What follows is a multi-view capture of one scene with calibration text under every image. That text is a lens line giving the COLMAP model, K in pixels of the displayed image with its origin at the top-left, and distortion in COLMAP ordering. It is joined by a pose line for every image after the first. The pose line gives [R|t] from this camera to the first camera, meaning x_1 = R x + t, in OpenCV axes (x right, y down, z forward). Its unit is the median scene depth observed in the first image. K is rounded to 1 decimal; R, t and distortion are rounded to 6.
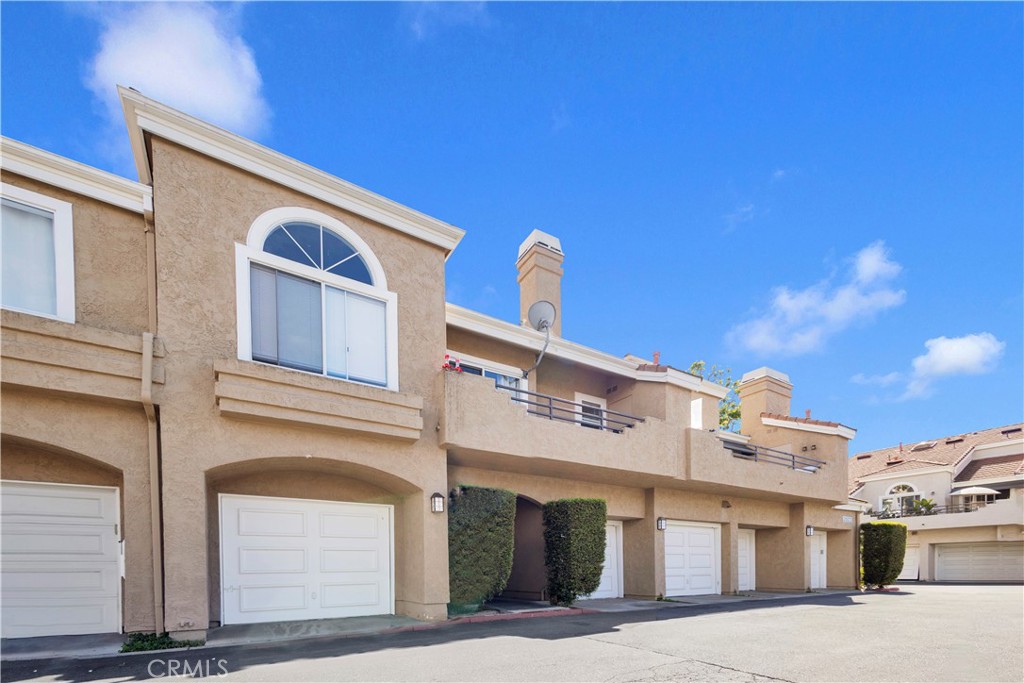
lens RADIAL K [[467.9, 0, 511.0], [0, 467.9, 354.5], [0, 0, 1]] dist [-0.003476, -0.000309]
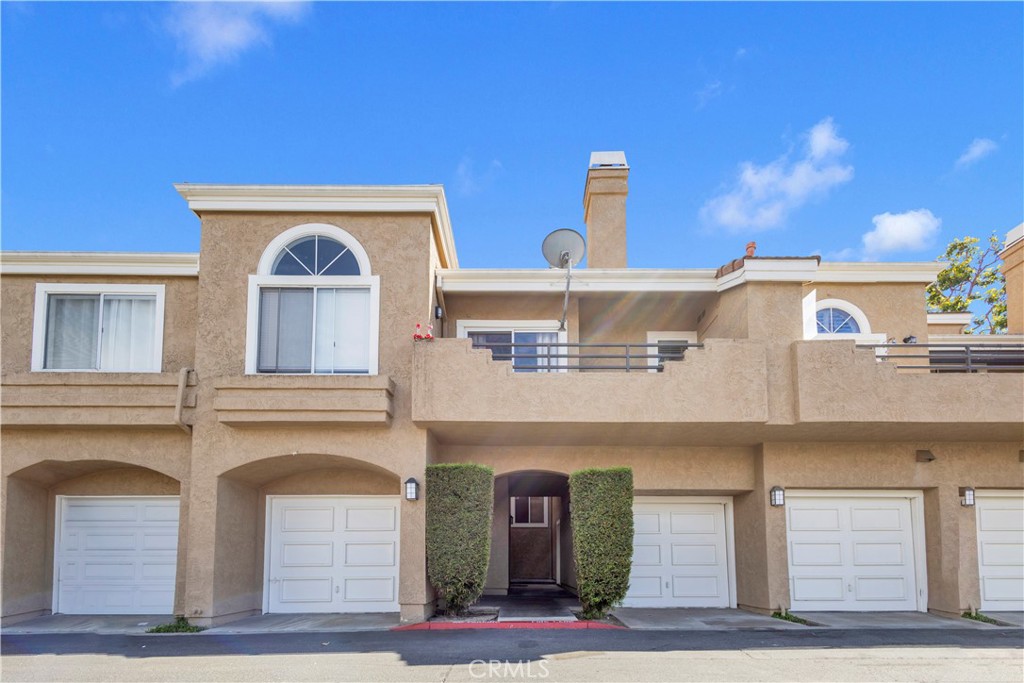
lens RADIAL K [[482.4, 0, 512.0], [0, 482.4, 341.5], [0, 0, 1]] dist [0.000382, -0.000754]
pose [[0.825443, -0.230757, -0.515165, 0.482832], [0.229412, 0.970996, -0.067353, 0.136591], [0.515765, -0.062589, 0.854441, 0.303119]]
